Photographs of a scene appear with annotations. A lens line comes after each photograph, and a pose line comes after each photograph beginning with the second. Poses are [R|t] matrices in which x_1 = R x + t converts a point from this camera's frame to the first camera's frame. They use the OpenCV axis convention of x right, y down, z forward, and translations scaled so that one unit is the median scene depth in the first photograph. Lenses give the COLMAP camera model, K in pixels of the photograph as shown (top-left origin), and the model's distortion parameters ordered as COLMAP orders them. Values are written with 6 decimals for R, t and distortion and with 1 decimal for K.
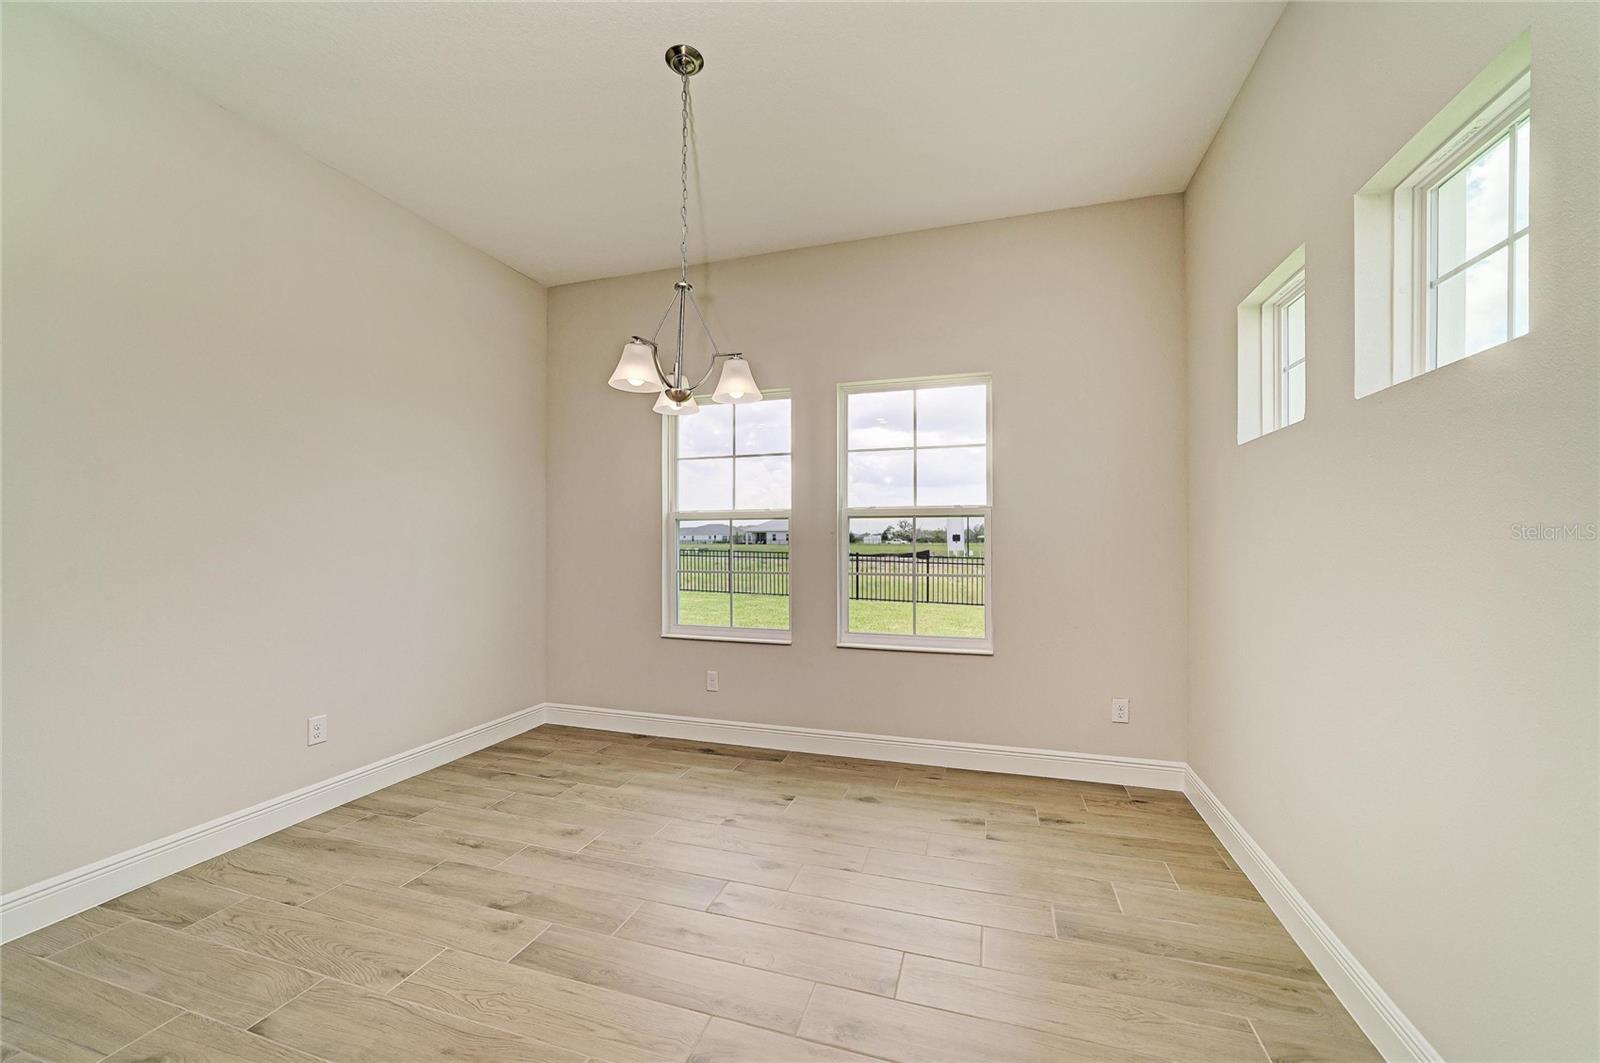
lens RADIAL K [[617.6, 0, 790.0], [0, 617.6, 541.2], [0, 0, 1]] dist [-0.015154, 0.005157]
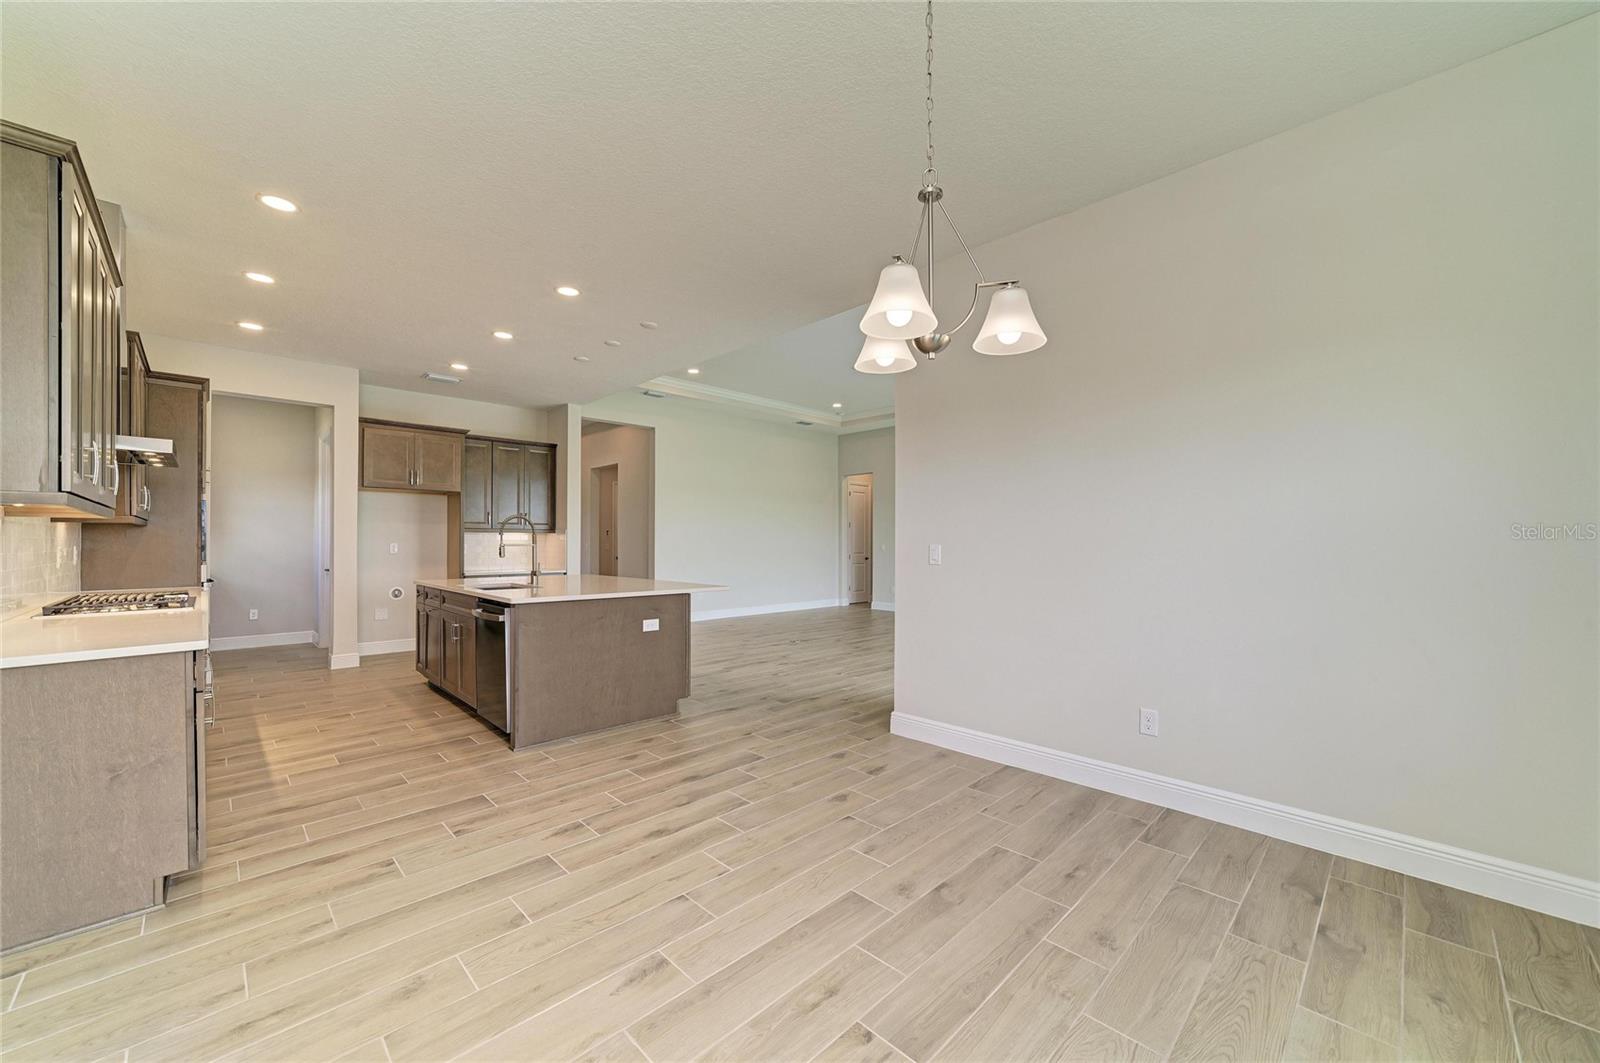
lens RADIAL K [[617.6, 0, 811.7], [0, 617.6, 535.6], [0, 0, 1]] dist [-0.015154, 0.005157]
pose [[-0.447165, -0.007918, -0.894416, 0.371755], [-0.002965, 0.999968, -0.007370, -0.002772], [0.894447, -0.000643, -0.447174, 0.817931]]
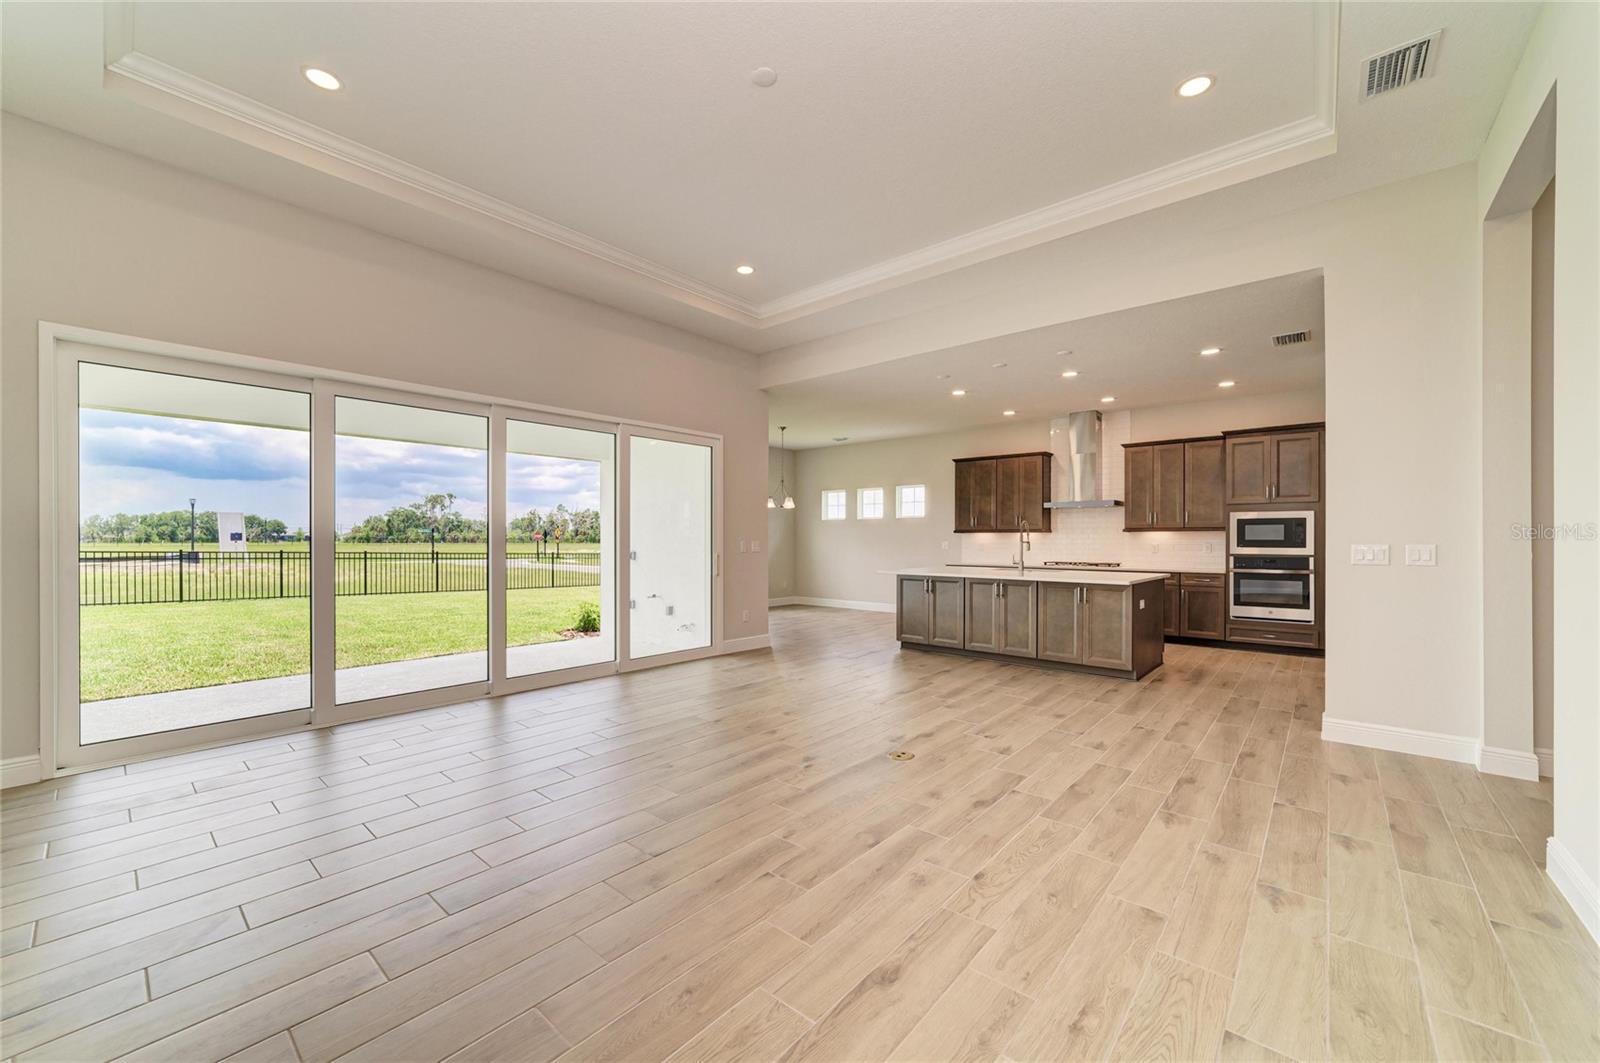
lens RADIAL K [[617.6, 0, 806.1], [0, 617.6, 538.8], [0, 0, 1]] dist [-0.015154, 0.005157]
pose [[0.385144, 0.005776, 0.922838, -2.793715], [-0.001341, 0.999983, -0.005699, 0.012018], [-0.922856, 0.000957, 0.385145, -0.562581]]
